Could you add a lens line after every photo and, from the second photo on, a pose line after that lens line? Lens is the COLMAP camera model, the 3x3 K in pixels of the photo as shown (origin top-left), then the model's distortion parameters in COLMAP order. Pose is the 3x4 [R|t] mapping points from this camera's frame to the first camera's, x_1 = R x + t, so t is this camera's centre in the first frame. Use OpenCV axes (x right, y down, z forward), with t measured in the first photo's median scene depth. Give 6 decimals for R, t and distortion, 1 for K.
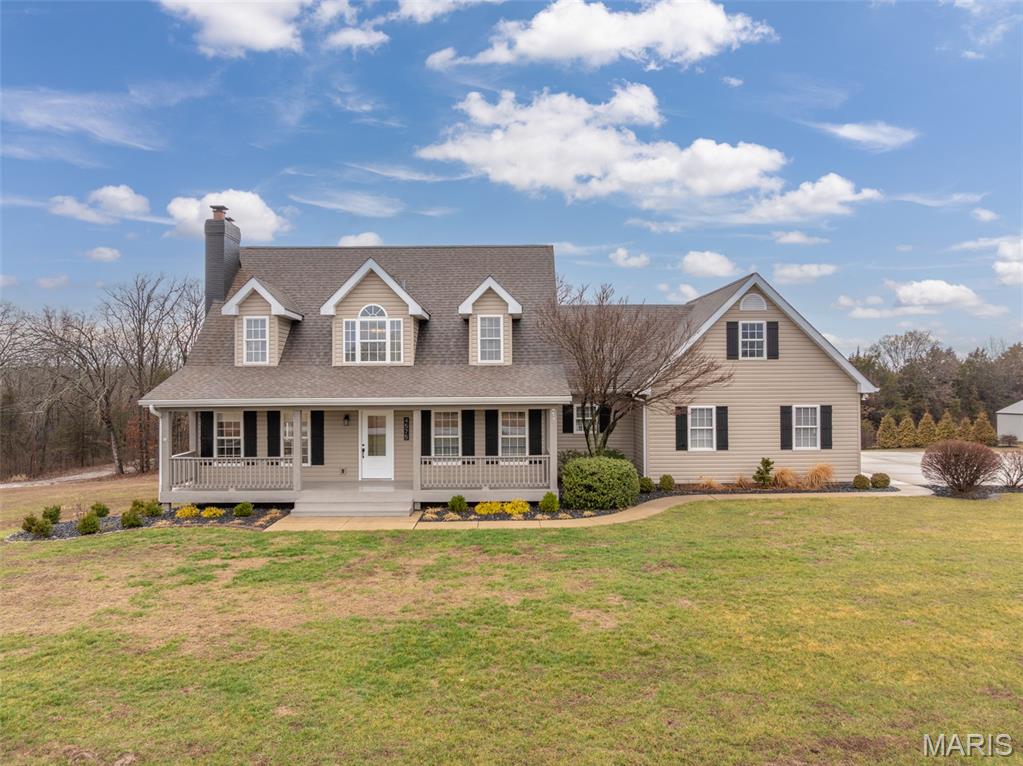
lens RADIAL K [[712.1, 0, 511.5], [0, 712.1, 383.0], [0, 0, 1]] dist [-0.037011, 0.007182]
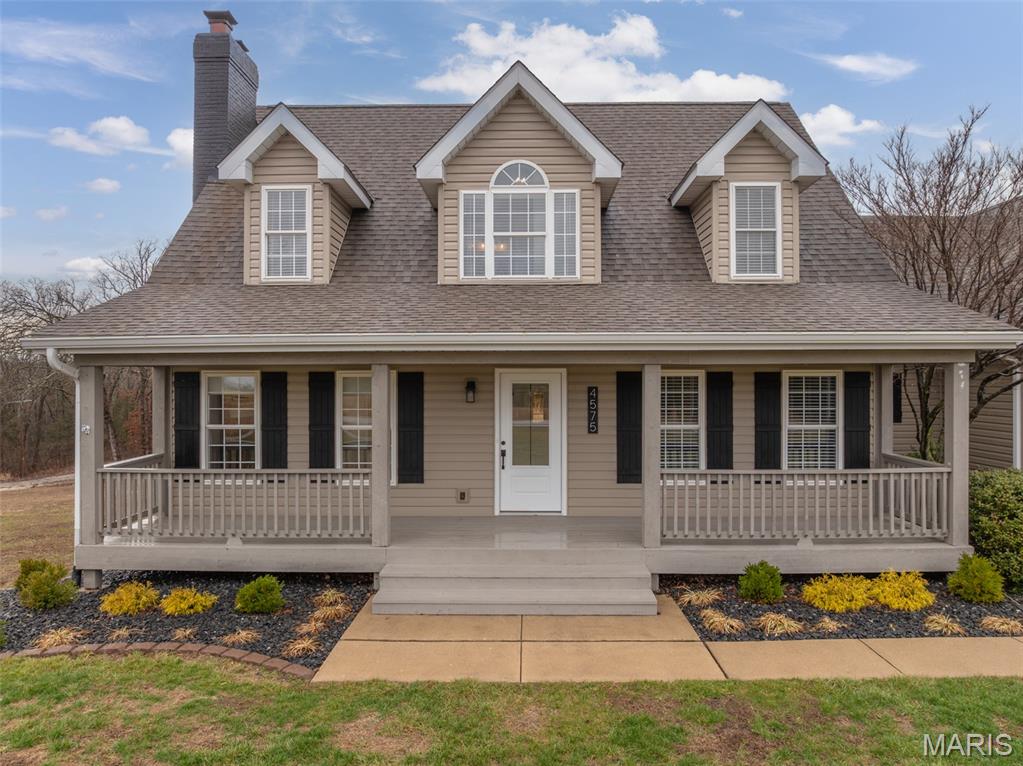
lens RADIAL K [[712.1, 0, 511.5], [0, 712.1, 383.0], [0, 0, 1]] dist [-0.037011, 0.007182]
pose [[0.999689, 0.003572, -0.024671, -0.188682], [-0.003466, 0.999985, 0.004313, 0.043382], [0.024686, -0.004226, 0.999686, 0.503127]]
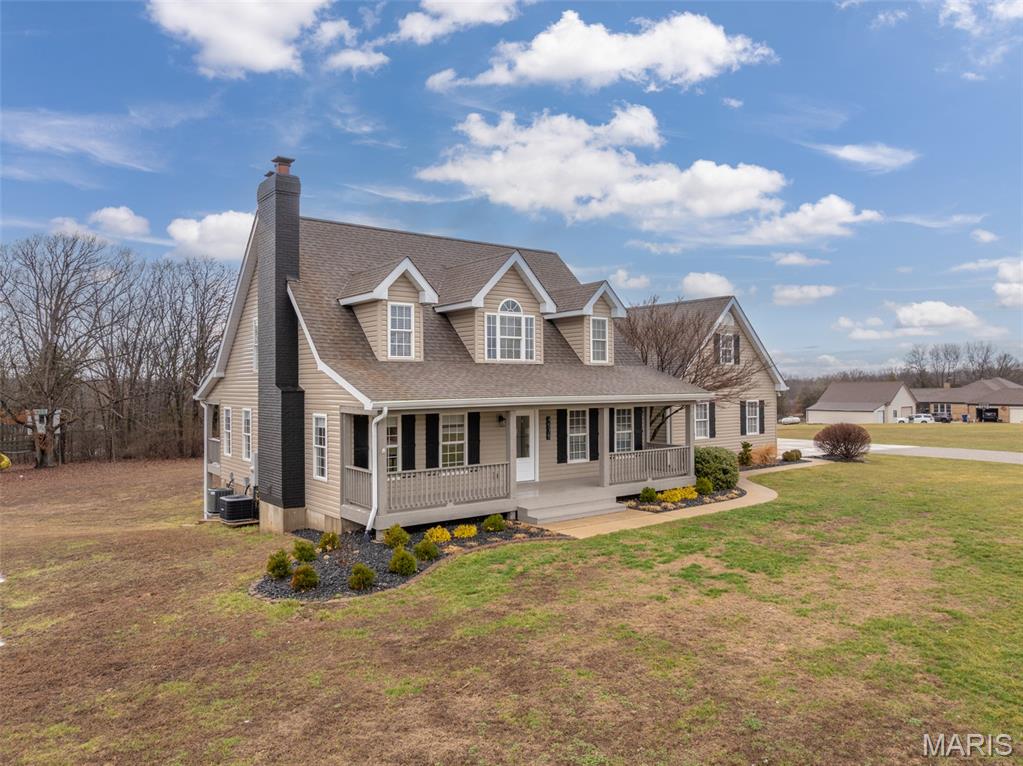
lens RADIAL K [[712.1, 0, 511.5], [0, 712.1, 383.0], [0, 0, 1]] dist [-0.037011, 0.007182]
pose [[0.796635, 0.002583, 0.604455, -0.772206], [0.007371, 0.999875, -0.013987, 0.015035], [-0.604415, 0.015598, 0.796517, 0.243521]]
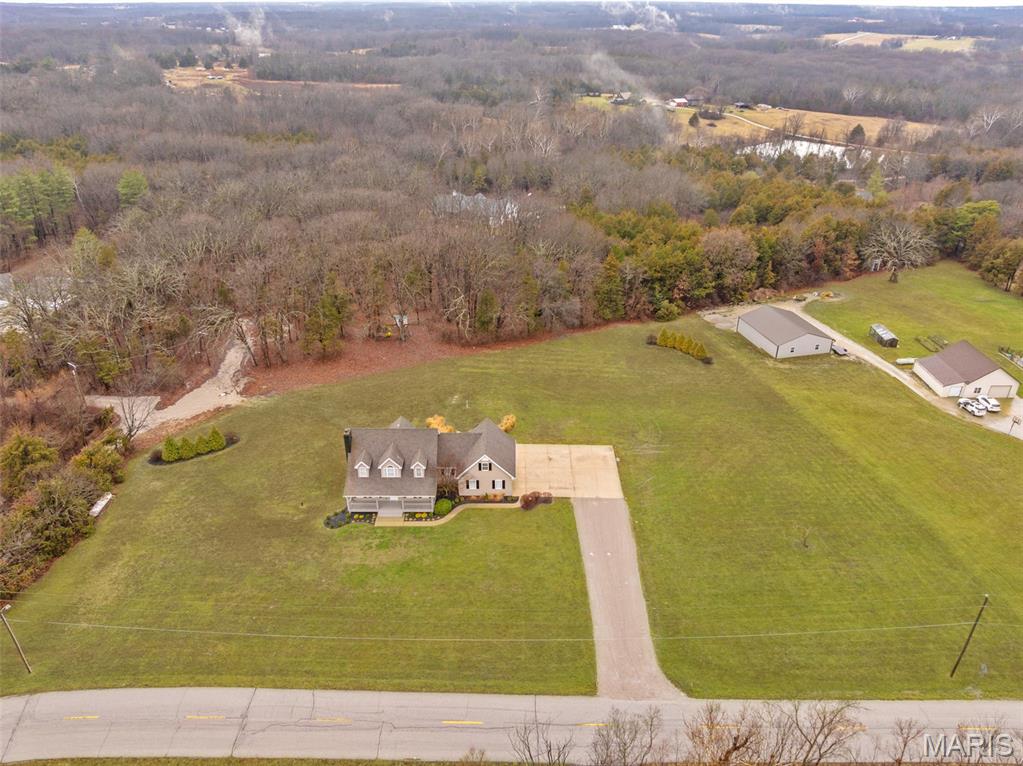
lens RADIAL K [[712.1, 0, 511.5], [0, 712.1, 383.0], [0, 0, 1]] dist [-0.037011, 0.007182]
pose [[0.999820, 0.016961, 0.008468, 0.476383], [-0.018934, 0.871199, 0.490565, -2.606452], [0.000943, -0.490637, 0.871363, -2.413793]]
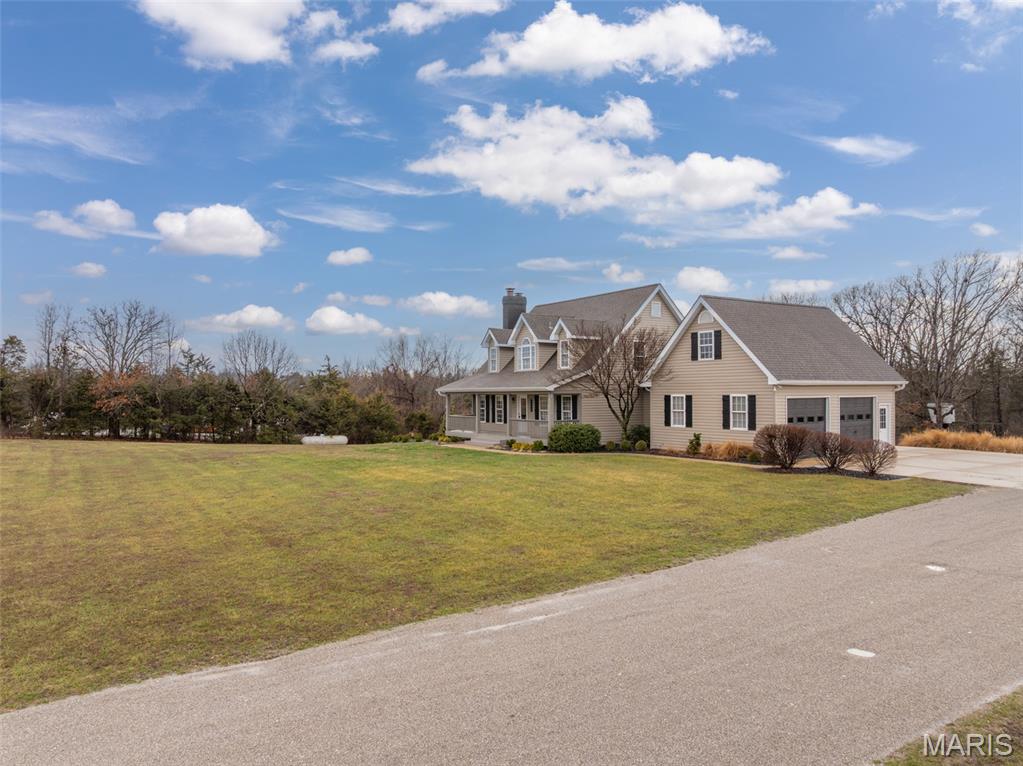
lens RADIAL K [[712.1, 0, 511.5], [0, 712.1, 383.0], [0, 0, 1]] dist [-0.037011, 0.007182]
pose [[0.527151, -0.004887, -0.849758, 1.372703], [0.015872, 0.999866, 0.004097, -0.001332], [0.849623, -0.015647, 0.527158, -0.021148]]
